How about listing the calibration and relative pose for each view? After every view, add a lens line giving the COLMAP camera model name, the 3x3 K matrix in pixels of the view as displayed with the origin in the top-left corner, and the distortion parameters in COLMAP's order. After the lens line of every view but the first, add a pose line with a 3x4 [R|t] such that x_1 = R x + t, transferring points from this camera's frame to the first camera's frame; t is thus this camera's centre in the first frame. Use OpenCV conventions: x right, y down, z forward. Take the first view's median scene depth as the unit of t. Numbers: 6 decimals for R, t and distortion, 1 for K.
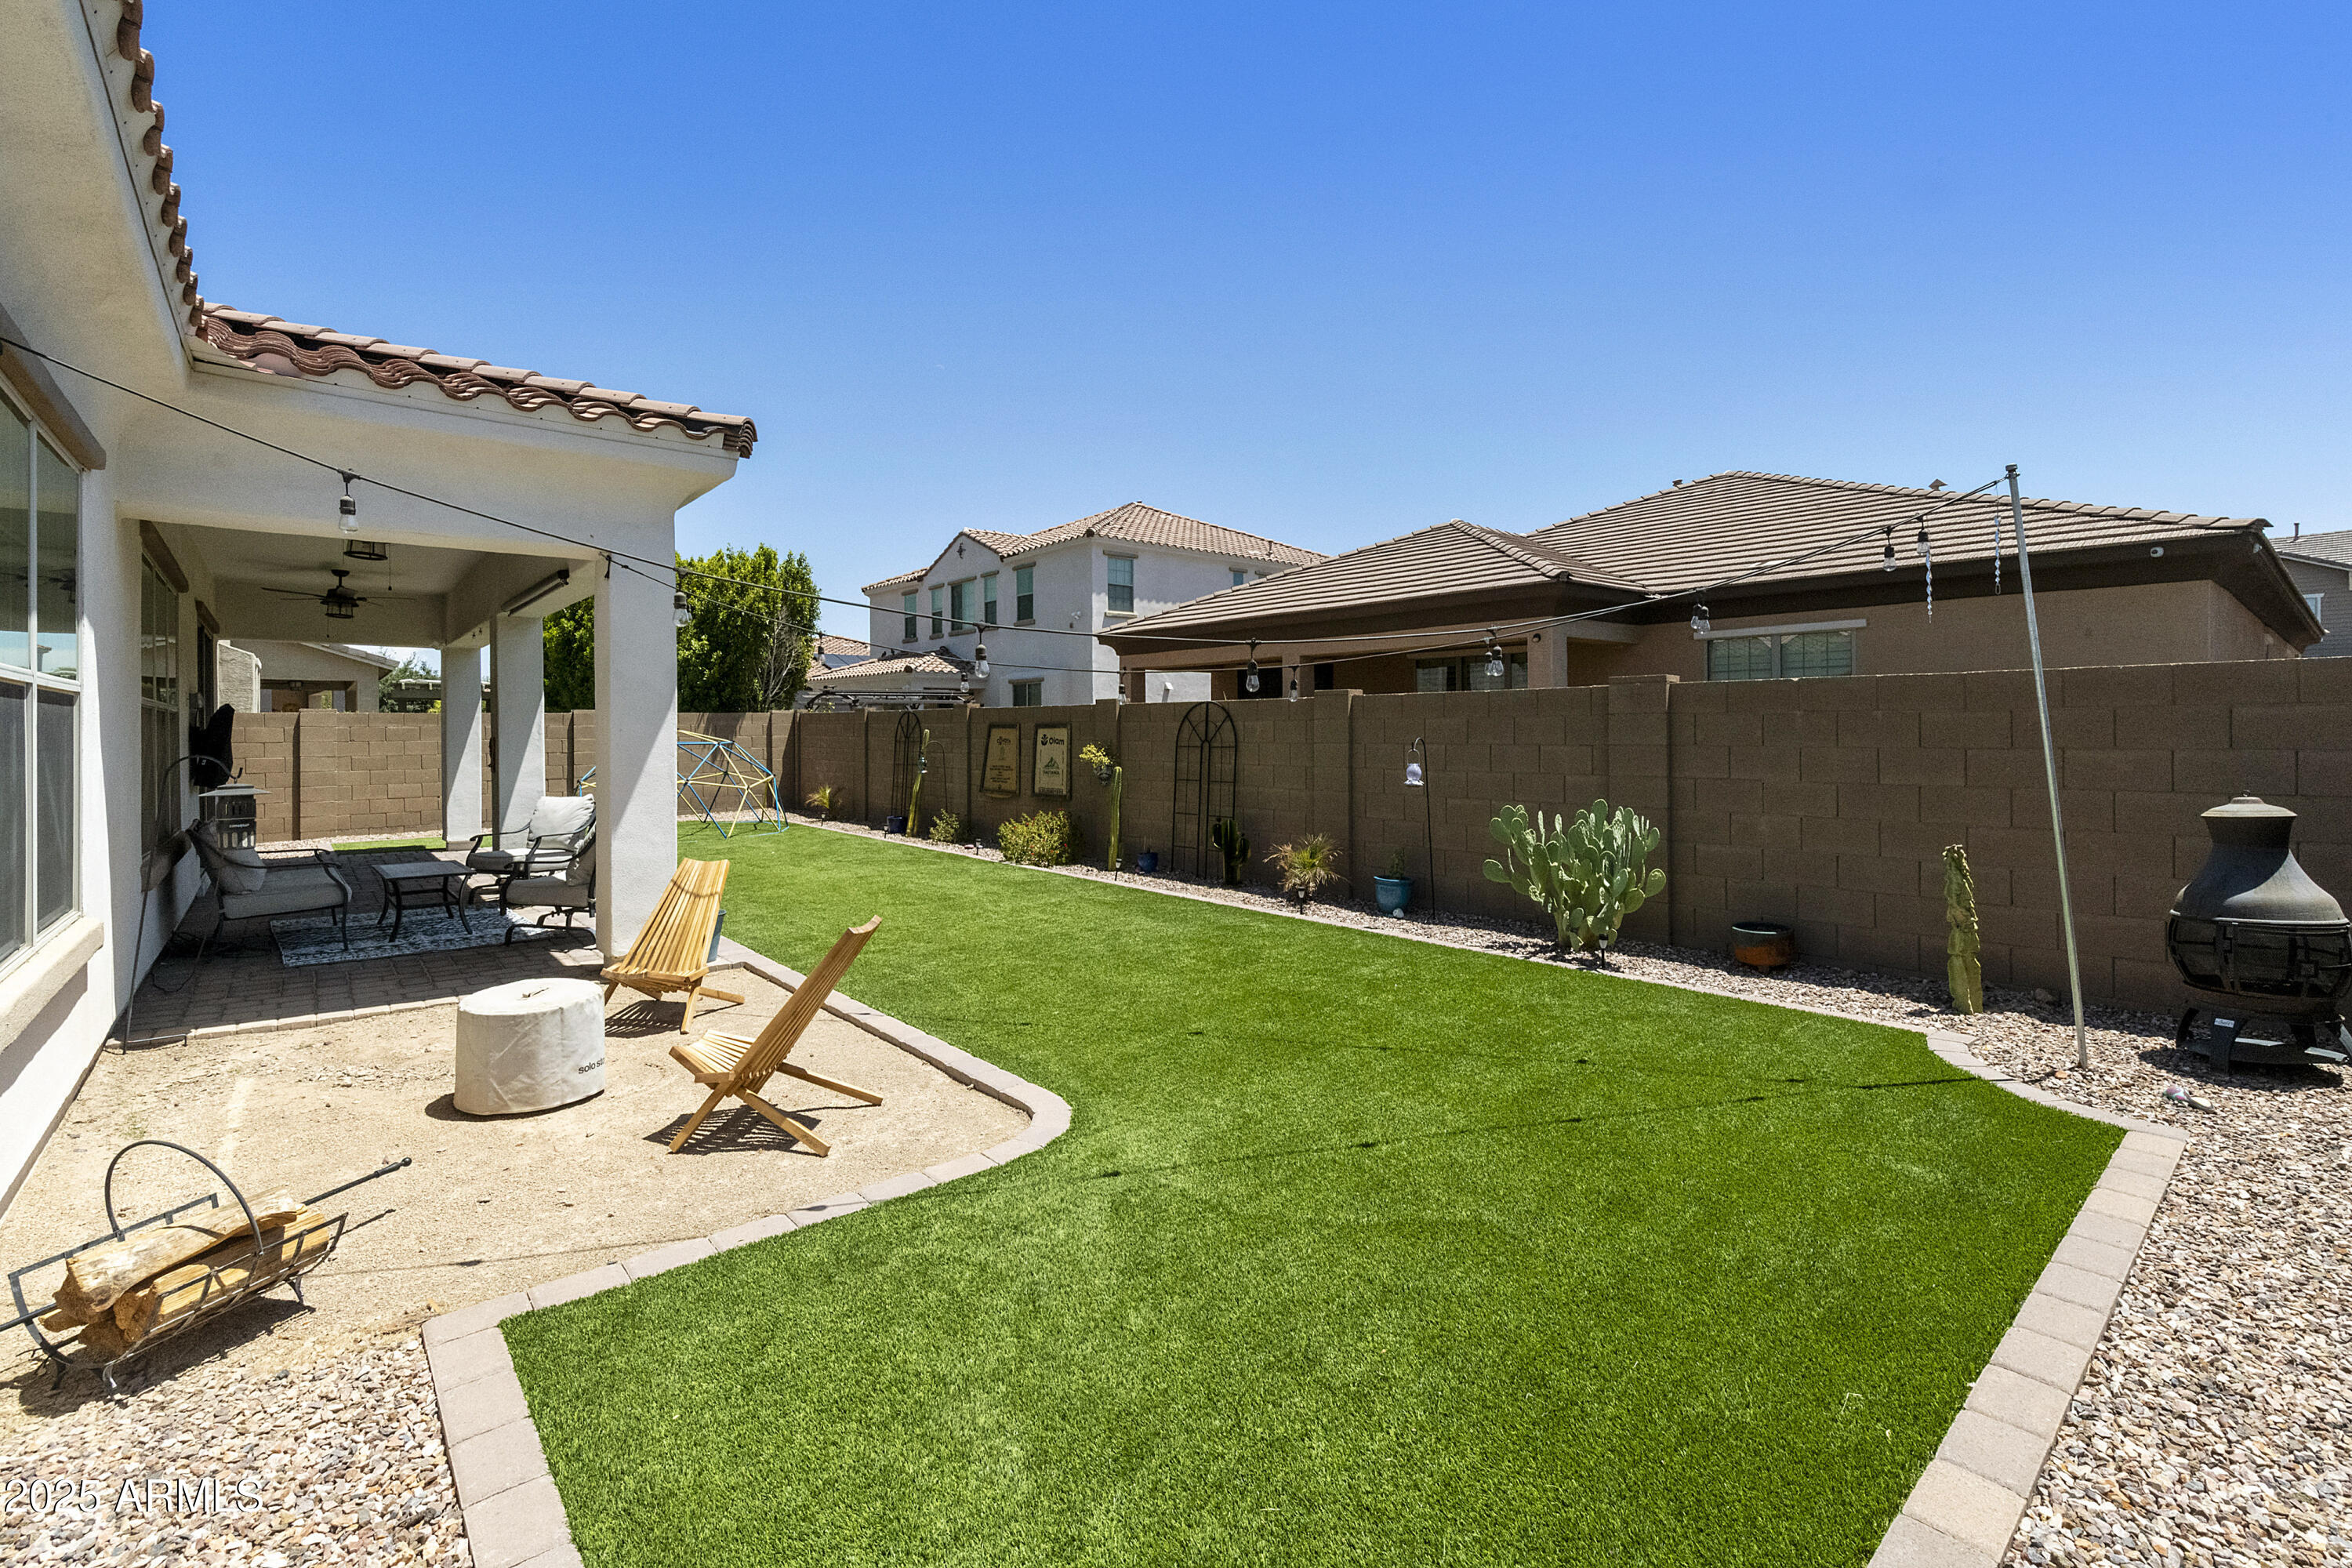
lens RADIAL K [[1024.2, 0, 1186.1], [0, 1024.2, 739.7], [0, 0, 1]] dist [0.000103, -0.000620]
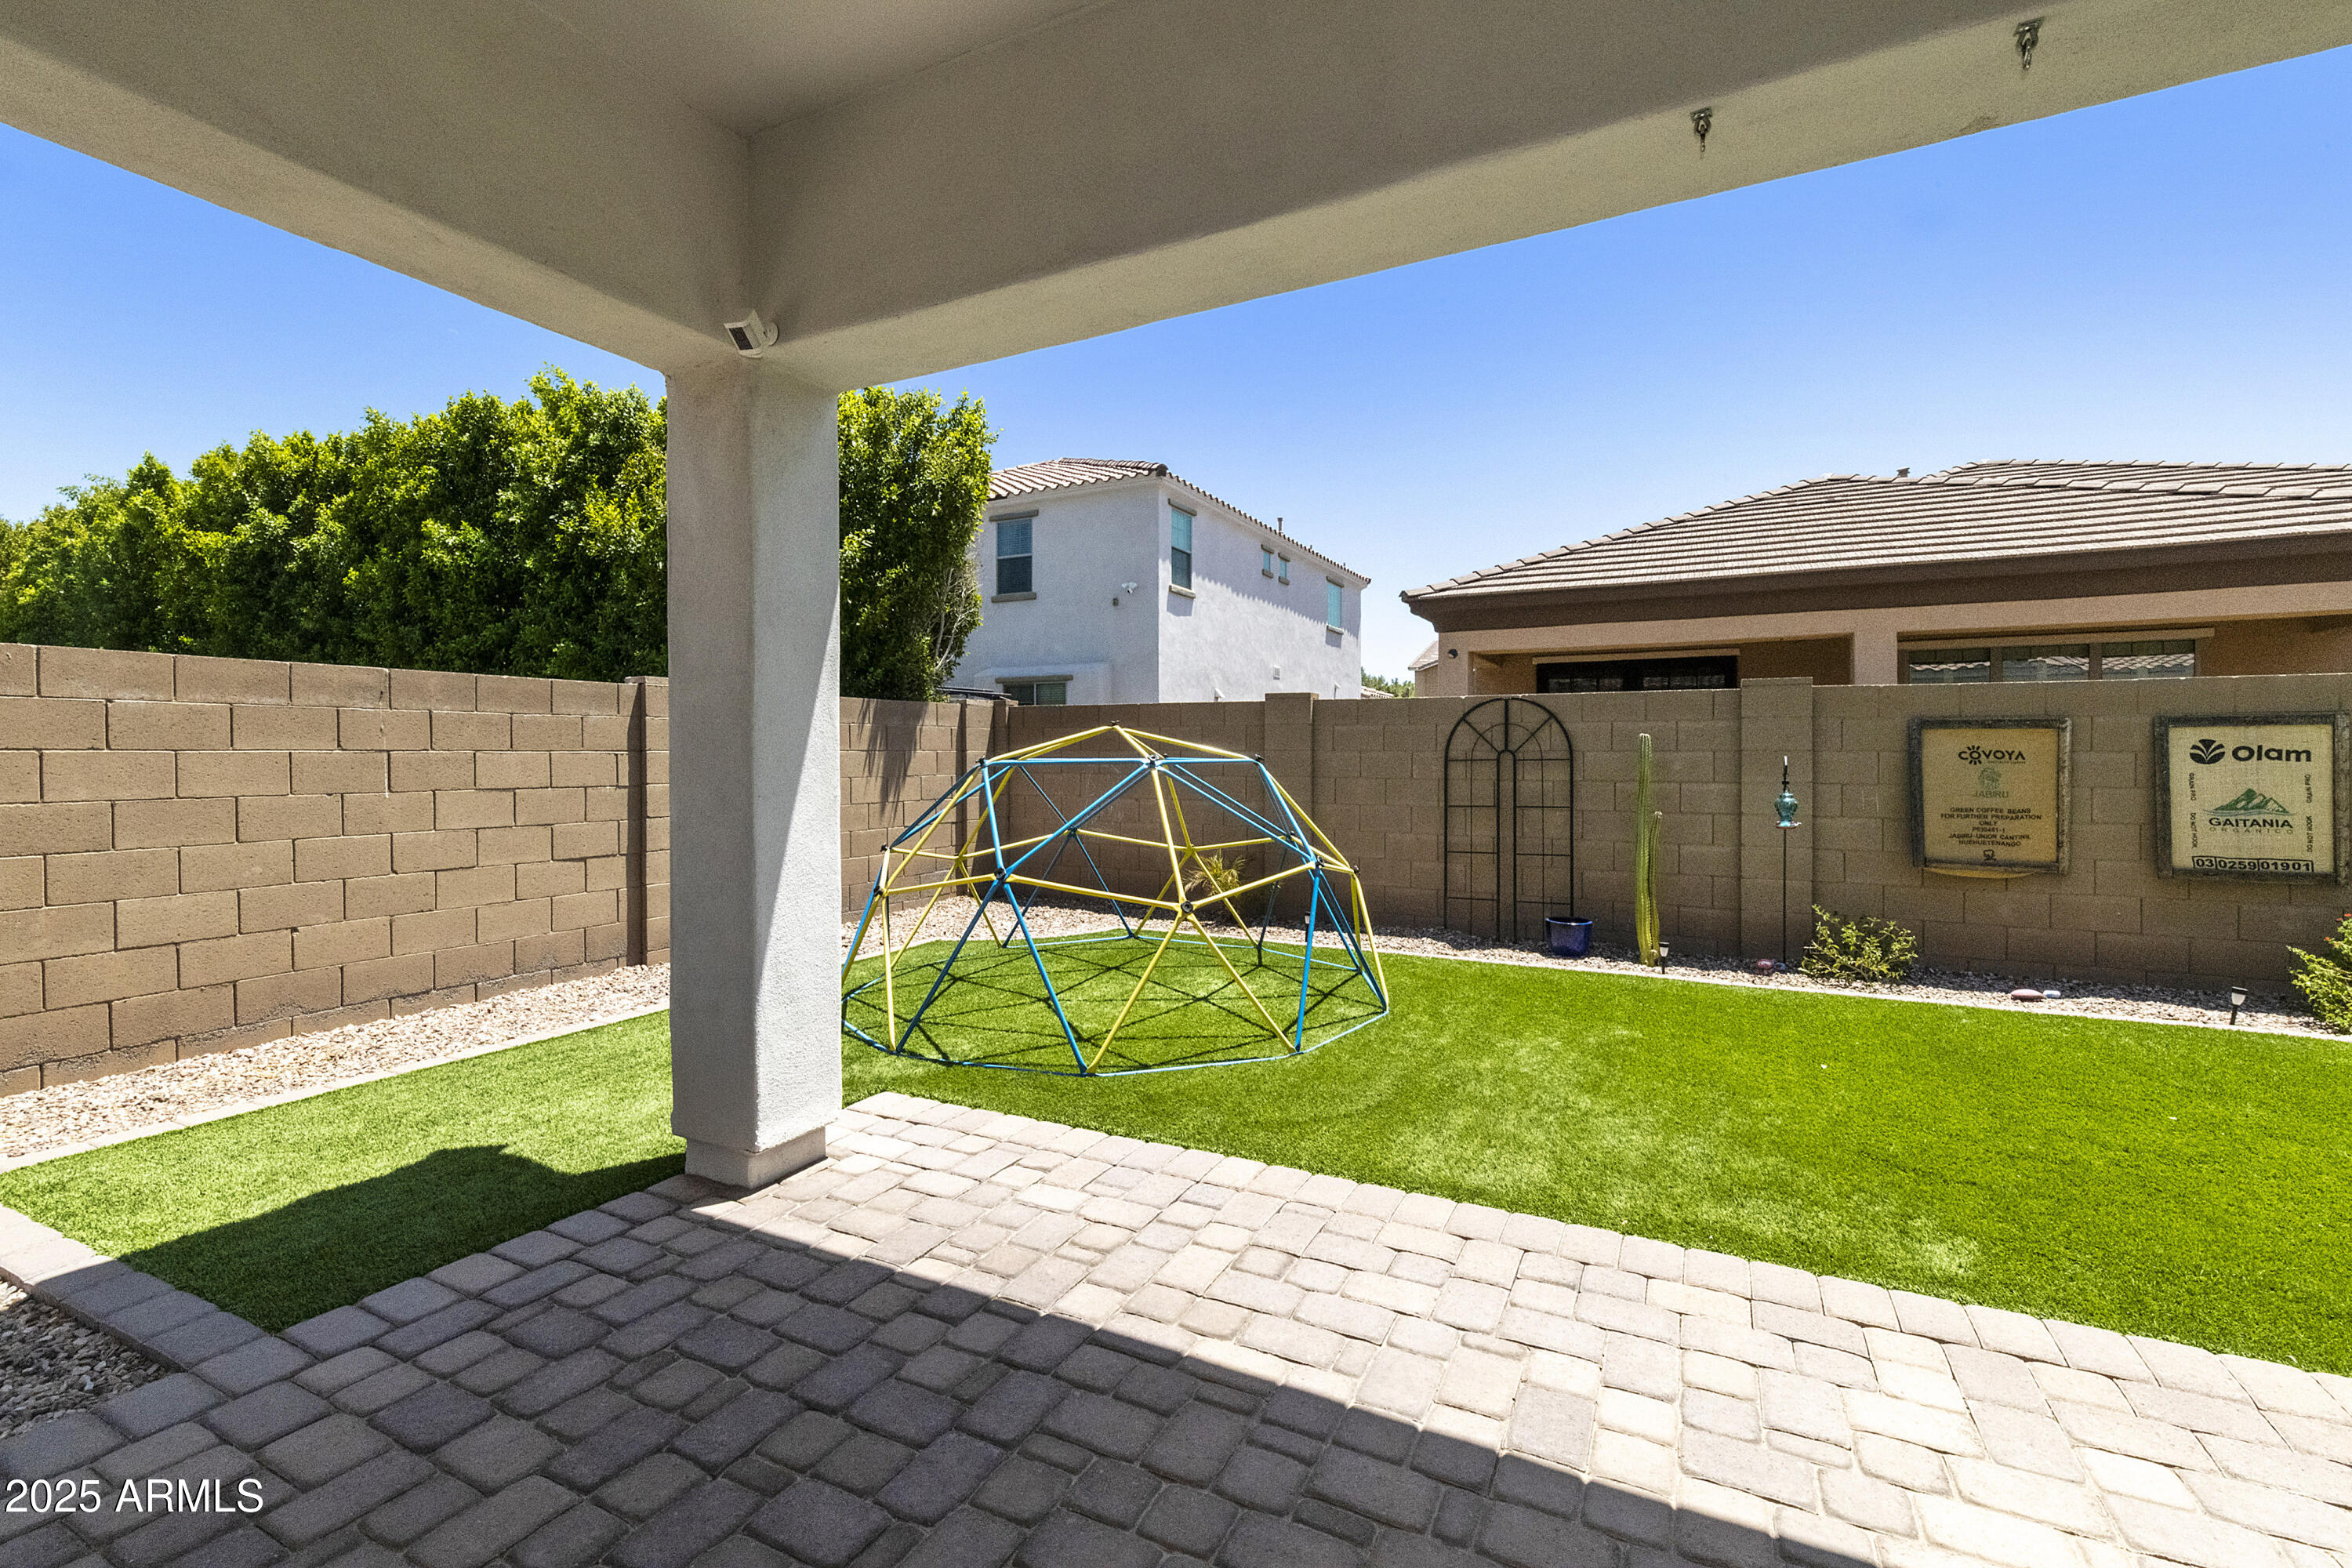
lens RADIAL K [[1024.2, 0, 1185.8], [0, 1024.2, 765.7], [0, 0, 1]] dist [0.000103, -0.000620]
pose [[0.926425, 0.002289, 0.376473, -0.730298], [0.000268, 0.999977, -0.006740, 0.009335], [-0.376480, 0.006345, 0.926403, 0.749356]]
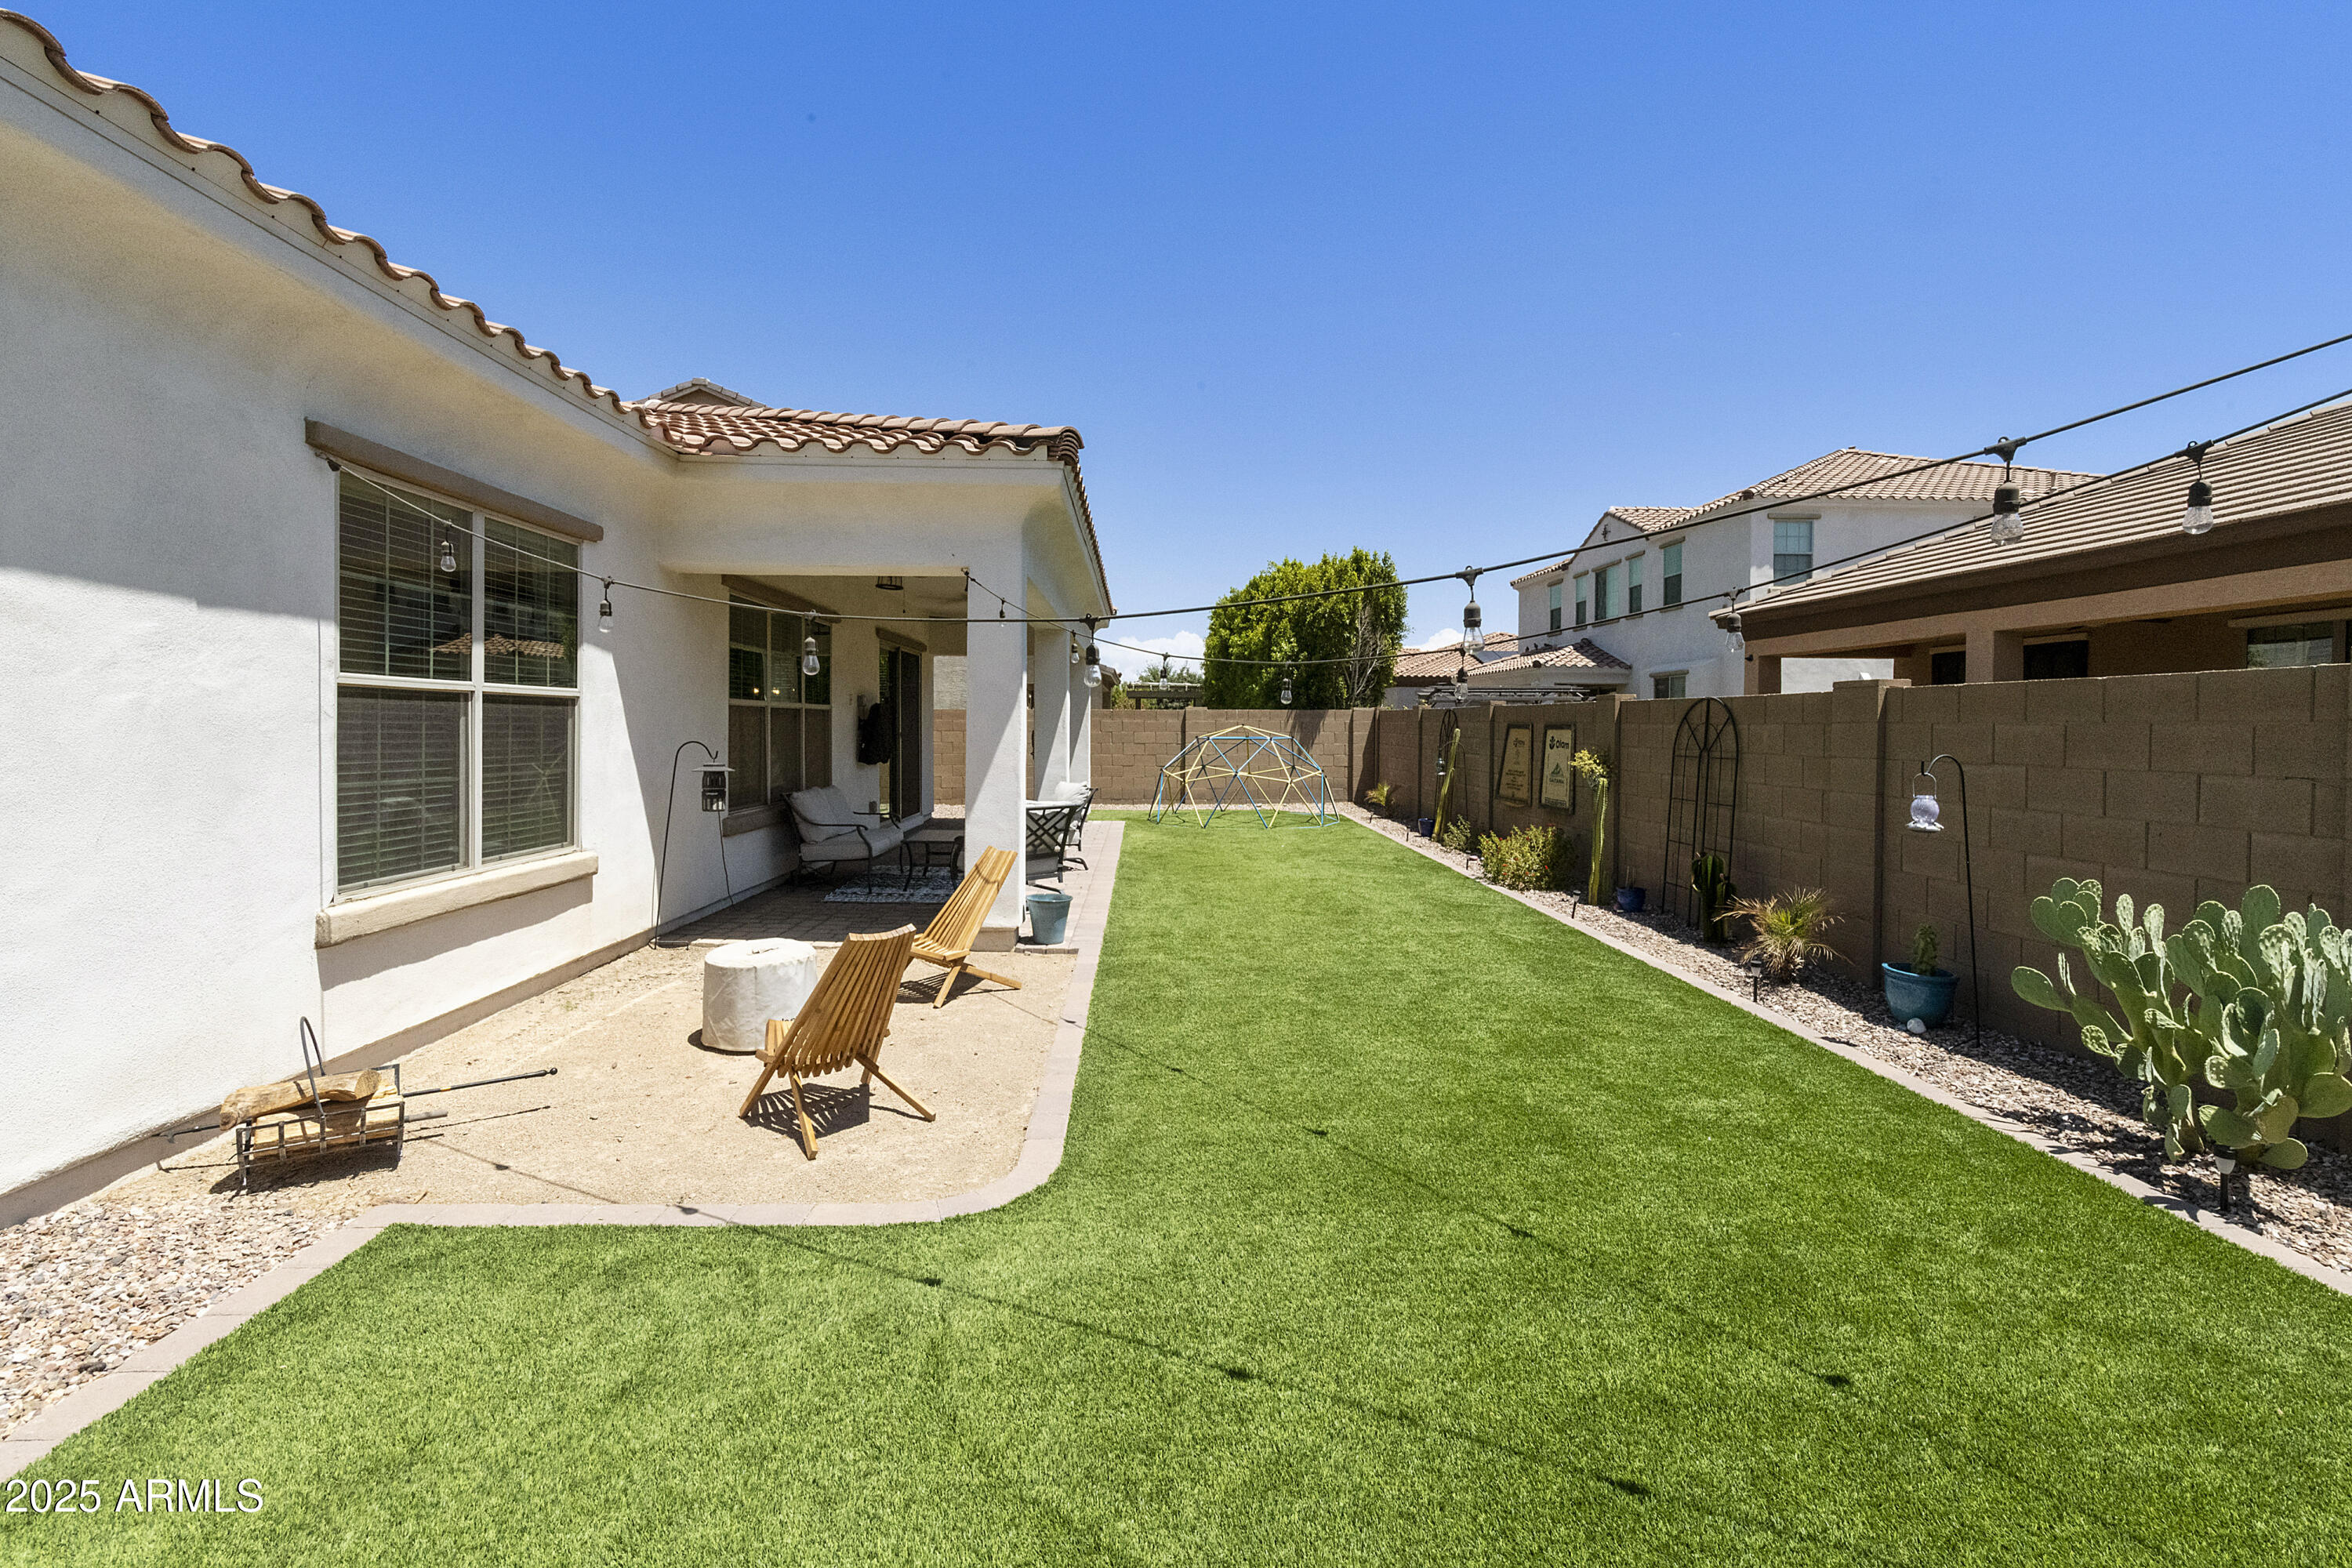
lens RADIAL K [[1024.2, 0, 1170.4], [0, 1024.2, 739.5], [0, 0, 1]] dist [0.000103, -0.000620]
pose [[0.775026, 0.020620, -0.631593, 0.156121], [-0.018814, 0.999777, 0.009553, -0.004730], [0.631649, 0.004479, 0.775242, 0.130956]]
